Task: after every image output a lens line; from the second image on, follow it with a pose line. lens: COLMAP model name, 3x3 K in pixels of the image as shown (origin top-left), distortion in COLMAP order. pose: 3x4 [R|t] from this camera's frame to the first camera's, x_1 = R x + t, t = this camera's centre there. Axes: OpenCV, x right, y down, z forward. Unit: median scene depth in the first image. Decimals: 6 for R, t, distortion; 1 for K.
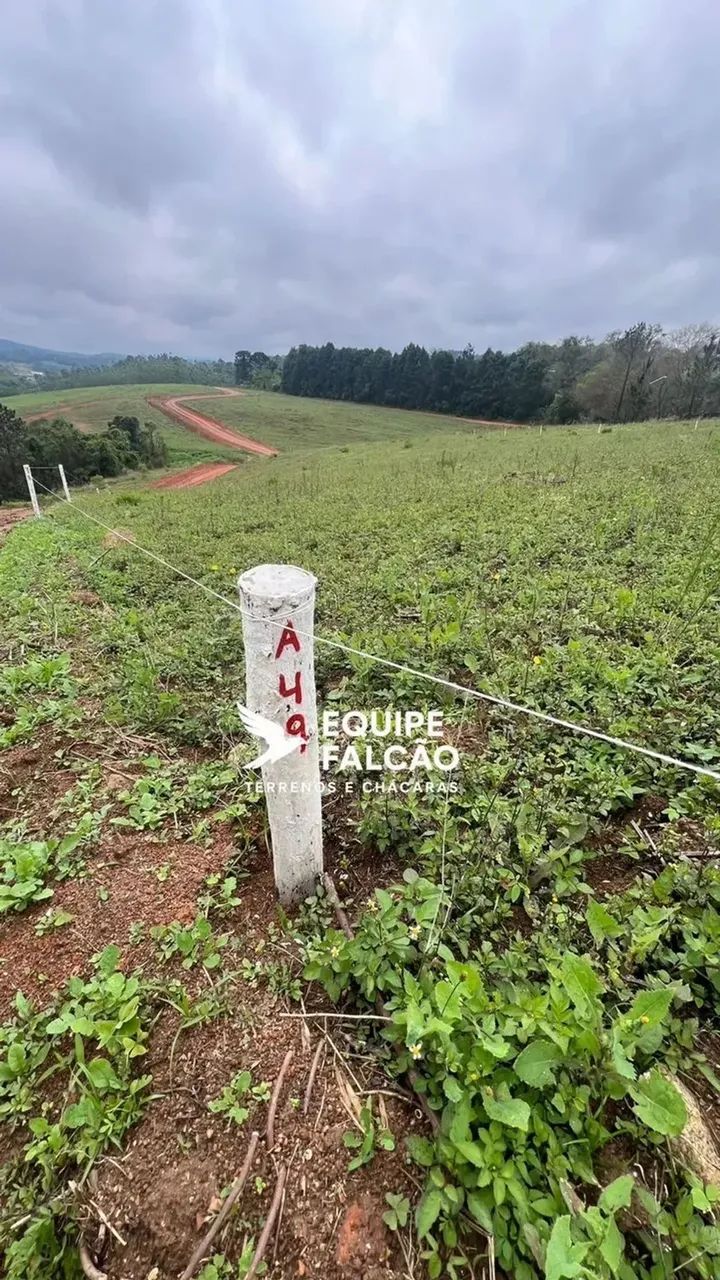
lens RADIAL K [[520.8, 0, 359.2], [0, 520.8, 640.2], [0, 0, 1]] dist [0.001170, 0.000136]
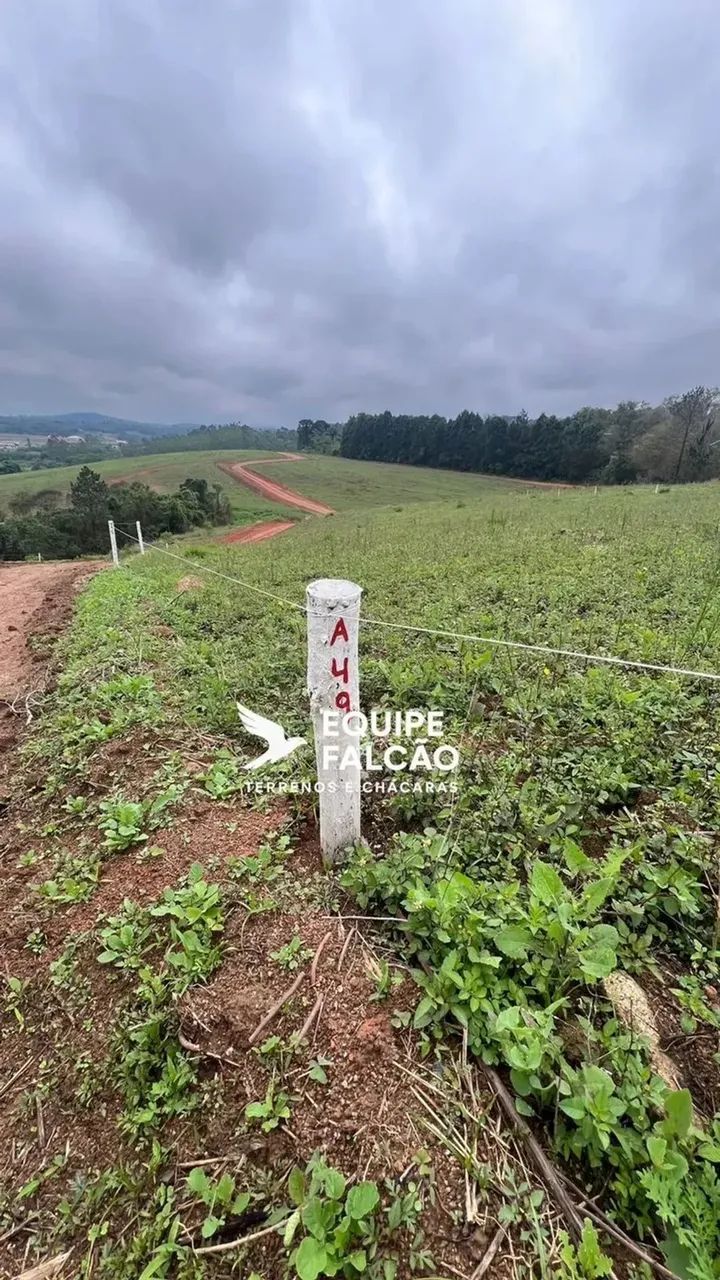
lens RADIAL K [[520.8, 0, 356.9], [0, 520.8, 641.4], [0, 0, 1]] dist [0.001170, 0.000136]
pose [[0.994610, 0.027094, -0.100085, 0.029297], [-0.037155, 0.994287, -0.100068, 0.102122], [0.096802, 0.103248, 0.989934, -0.223747]]
